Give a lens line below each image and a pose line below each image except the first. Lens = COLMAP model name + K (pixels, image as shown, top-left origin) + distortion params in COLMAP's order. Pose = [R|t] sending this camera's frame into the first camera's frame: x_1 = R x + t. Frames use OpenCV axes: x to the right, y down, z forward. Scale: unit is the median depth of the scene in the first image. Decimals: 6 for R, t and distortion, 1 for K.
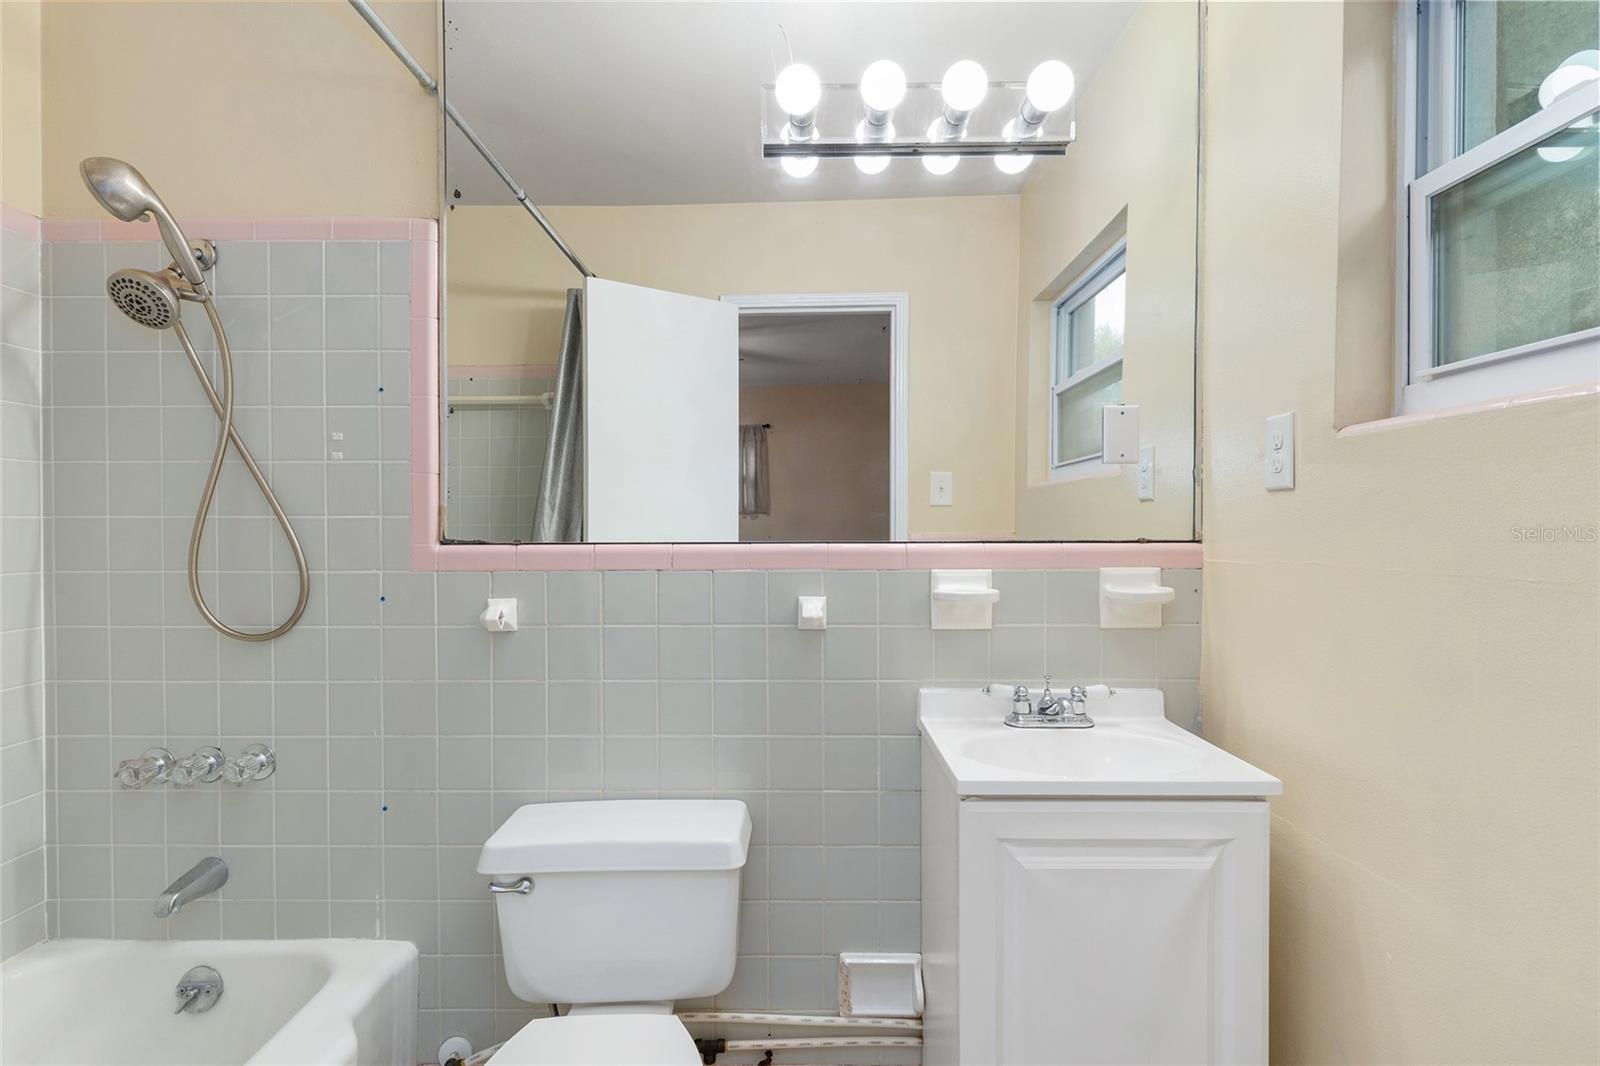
lens RADIAL K [[852.3, 0, 799.2], [0, 852.3, 538.4], [0, 0, 1]] dist [0.003397, 0.001056]
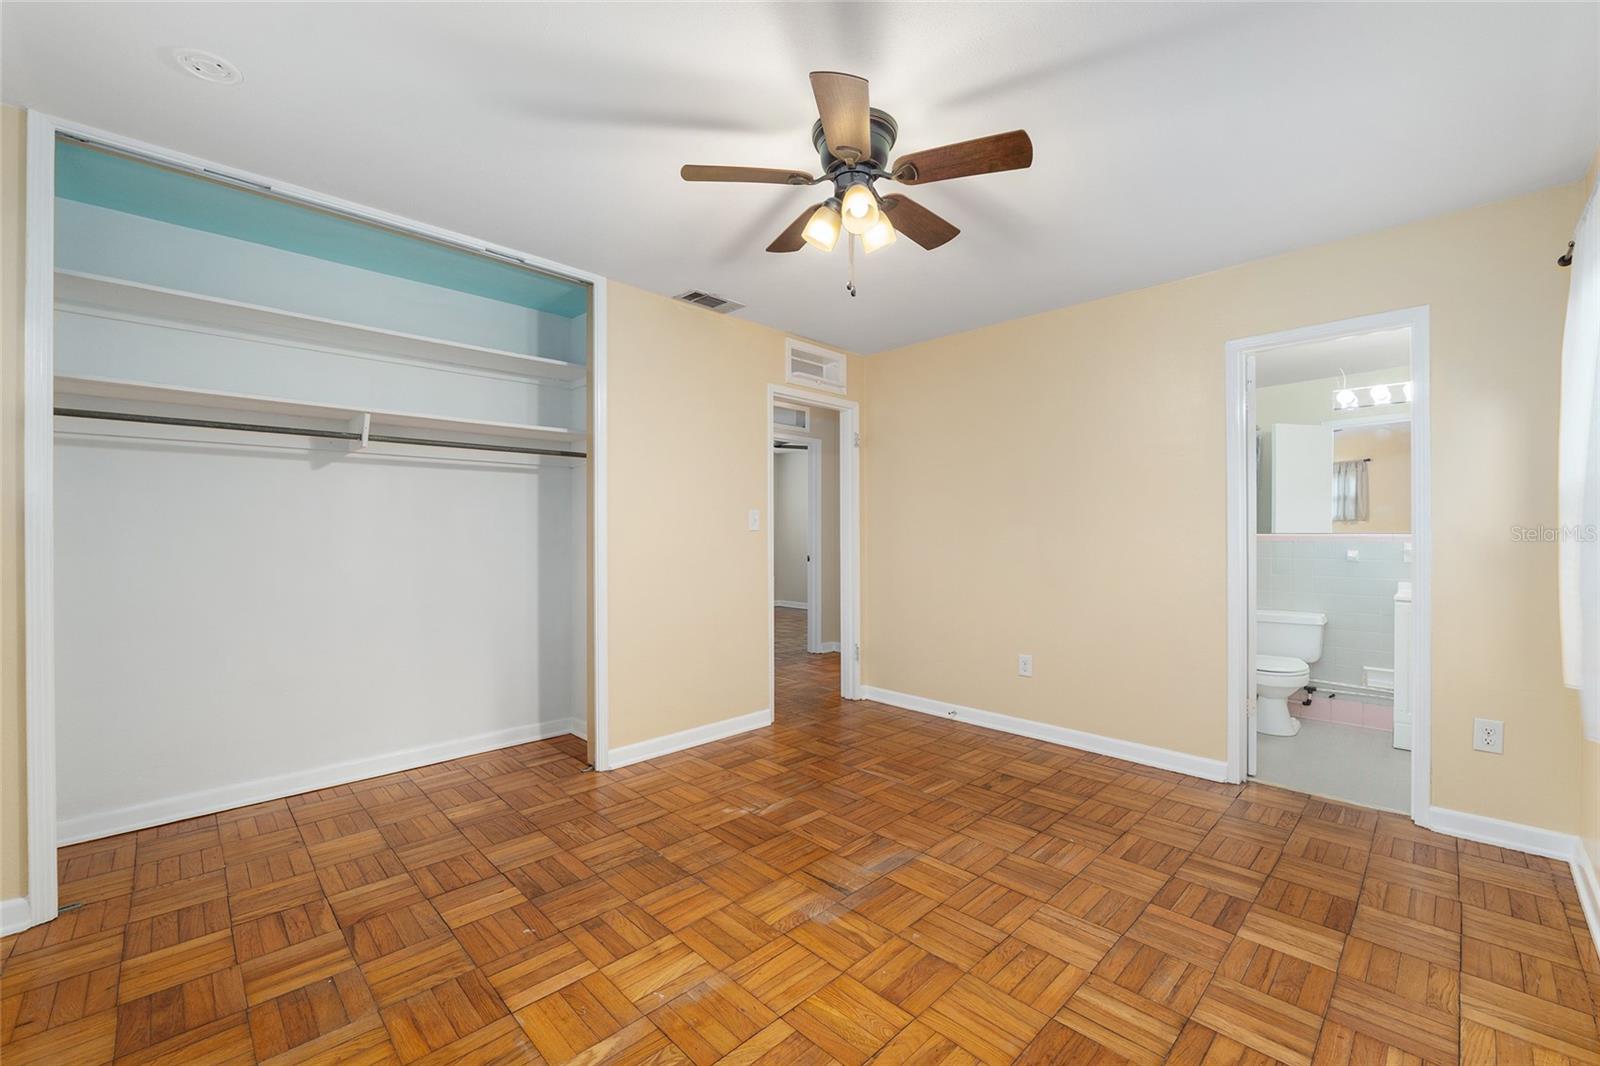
lens RADIAL K [[654.9, 0, 794.2], [0, 654.9, 533.5], [0, 0, 1]] dist [-0.010544, 0.000095]
pose [[0.706550, 0.007041, -0.707628, 0.142879], [-0.012474, 0.999919, -0.002506, 0.021298], [0.707553, 0.010598, 0.706580, -1.204699]]
